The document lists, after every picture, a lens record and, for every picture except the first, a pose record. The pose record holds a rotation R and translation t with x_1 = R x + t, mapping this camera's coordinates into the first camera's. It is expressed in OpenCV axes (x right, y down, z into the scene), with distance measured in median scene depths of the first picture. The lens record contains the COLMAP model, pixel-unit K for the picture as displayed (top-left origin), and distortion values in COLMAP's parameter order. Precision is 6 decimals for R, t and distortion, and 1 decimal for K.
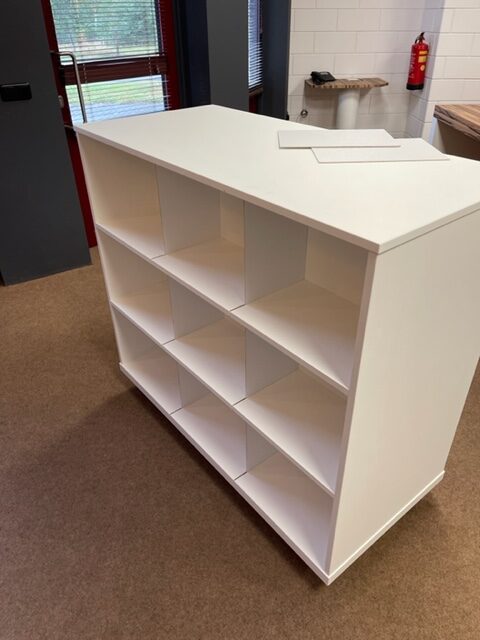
lens RADIAL K [[484.5, 0, 240.0], [0, 484.5, 320.0], [0, 0, 1]] dist [0.058913, -0.121706]
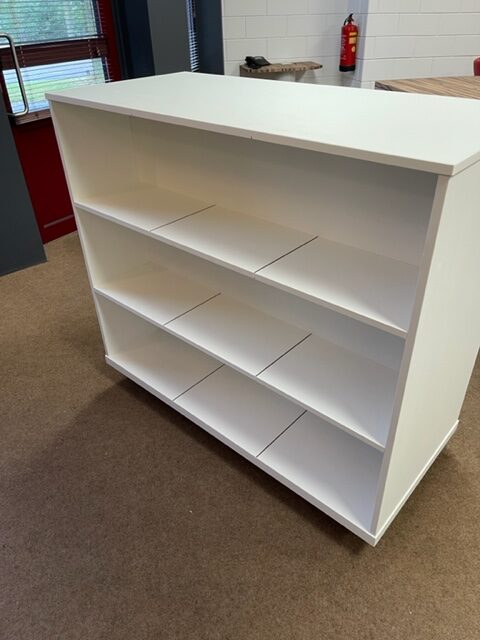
lens RADIAL K [[484.5, 0, 240.0], [0, 484.5, 320.0], [0, 0, 1]] dist [0.058913, -0.121706]
pose [[0.986347, -0.097227, 0.132913, -0.142217], [0.097140, 0.995245, 0.007148, 0.050040], [-0.132976, 0.005861, 0.991102, 0.053797]]
